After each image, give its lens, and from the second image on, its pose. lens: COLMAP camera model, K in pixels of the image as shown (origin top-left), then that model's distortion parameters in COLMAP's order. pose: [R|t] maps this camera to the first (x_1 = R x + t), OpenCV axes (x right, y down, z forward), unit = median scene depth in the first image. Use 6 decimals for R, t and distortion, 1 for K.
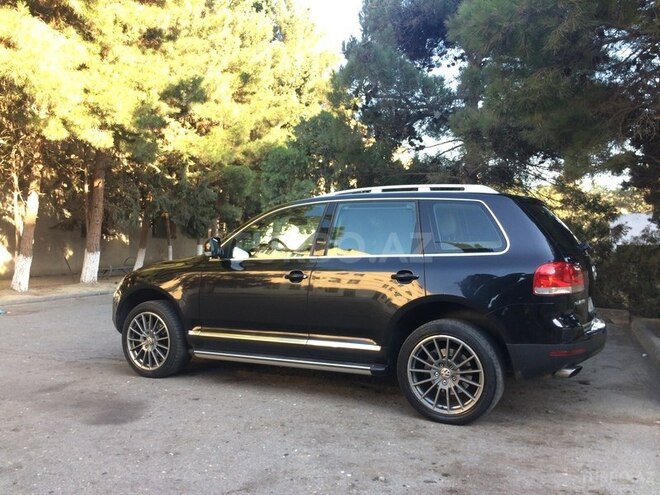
lens RADIAL K [[561.5, 0, 330.0], [0, 561.5, 247.5], [0, 0, 1]] dist [0.073933, -0.098690]
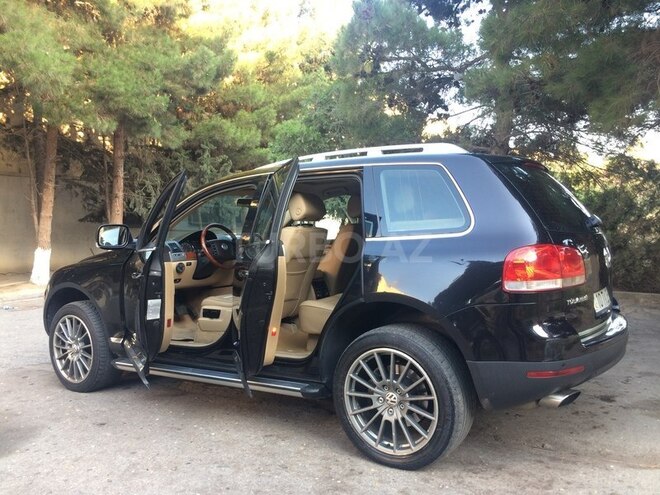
lens RADIAL K [[561.5, 0, 330.0], [0, 561.5, 247.5], [0, 0, 1]] dist [0.073933, -0.098690]
pose [[0.994271, -0.025646, -0.103766, 0.204342], [0.028519, 0.999247, 0.026301, 0.002587], [0.103014, -0.029109, 0.994254, 0.259415]]
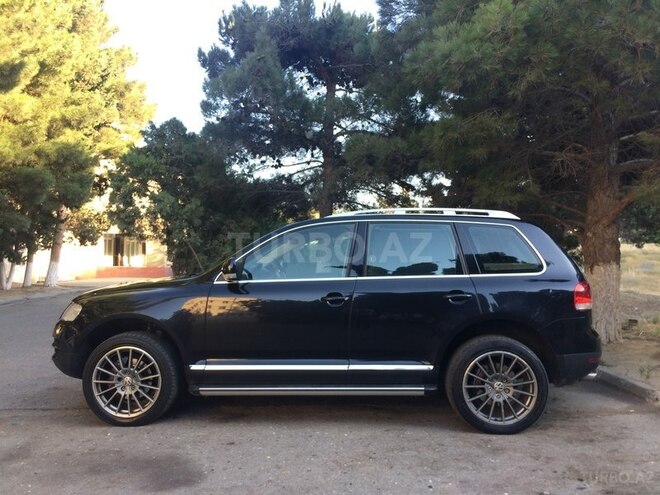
lens RADIAL K [[561.5, 0, 330.0], [0, 561.5, 247.5], [0, 0, 1]] dist [0.073933, -0.098690]
pose [[0.907574, 0.009392, 0.419787, -0.529519], [0.001343, 0.999680, -0.025269, -0.013093], [-0.419890, 0.023497, 0.907271, 0.155906]]
